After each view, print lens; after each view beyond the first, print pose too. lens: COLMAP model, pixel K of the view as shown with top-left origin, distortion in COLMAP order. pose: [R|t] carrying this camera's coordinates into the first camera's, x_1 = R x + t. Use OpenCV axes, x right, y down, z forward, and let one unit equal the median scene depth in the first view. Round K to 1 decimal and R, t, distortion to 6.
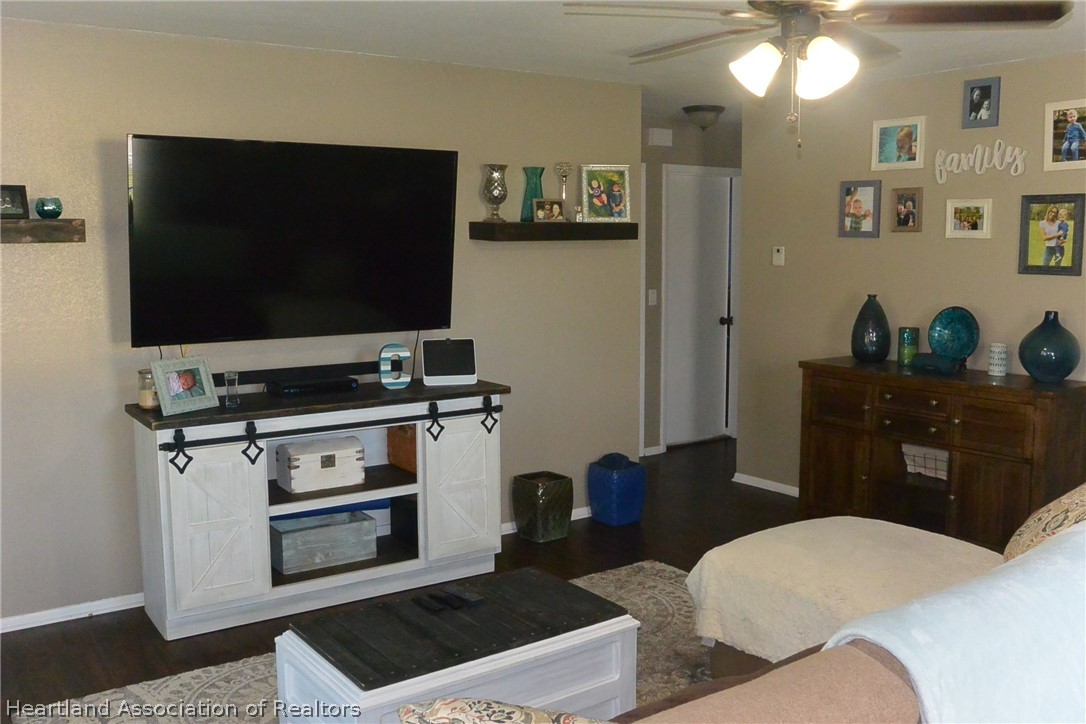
lens RADIAL K [[1008.3, 0, 546.8], [0, 1008.3, 342.2], [0, 0, 1]] dist [-0.033465, 0.000000]
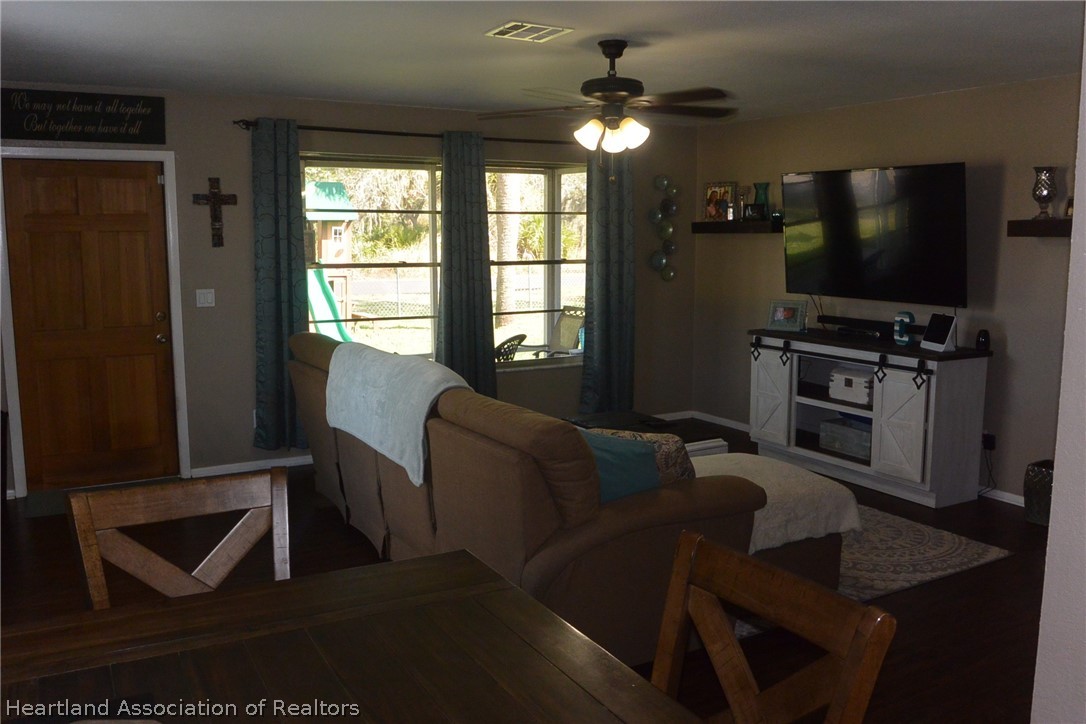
lens RADIAL K [[932.3, 0, 547.9], [0, 932.3, 353.7], [0, 0, 1]] dist [-0.085673, 0.043272]
pose [[-0.095967, 0.127839, -0.987141, 1.053963], [-0.107962, 0.984531, 0.137997, -0.058053], [0.989512, 0.119816, -0.080681, 0.602061]]
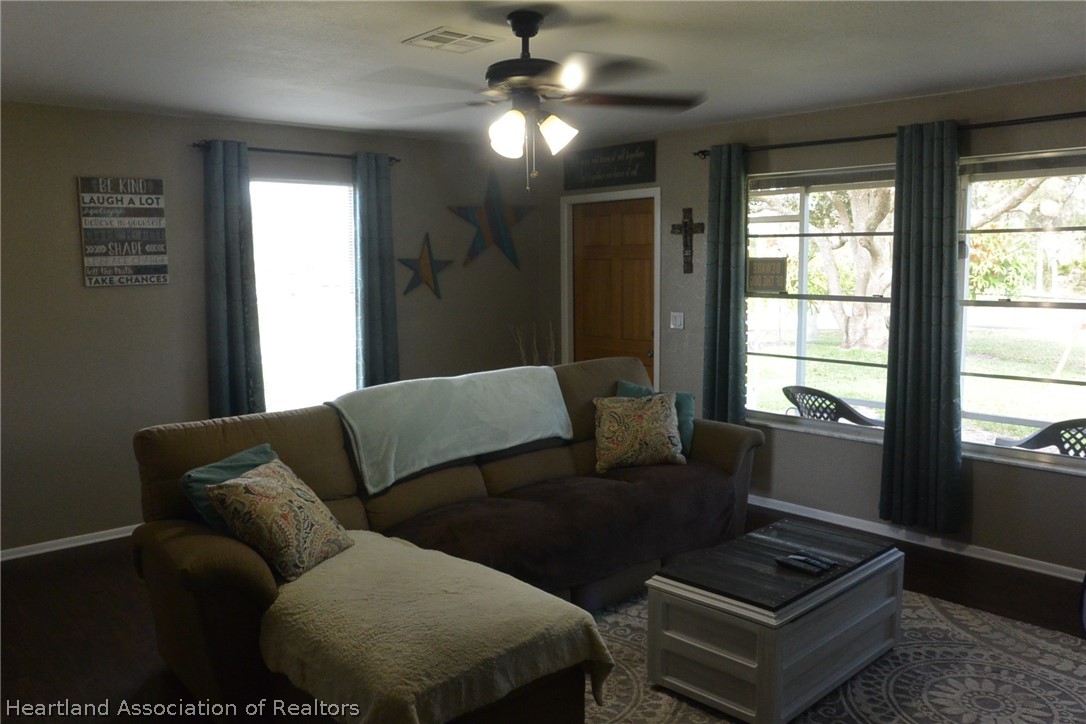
lens RADIAL K [[859.7, 0, 542.9], [0, 859.7, 363.4], [0, 0, 1]] dist [-0.079610, 0.025416]
pose [[-0.993500, 0.024480, -0.111173, 0.201844], [-0.000868, 0.974947, 0.222435, -0.126850], [0.113833, 0.221085, -0.968588, 1.235065]]
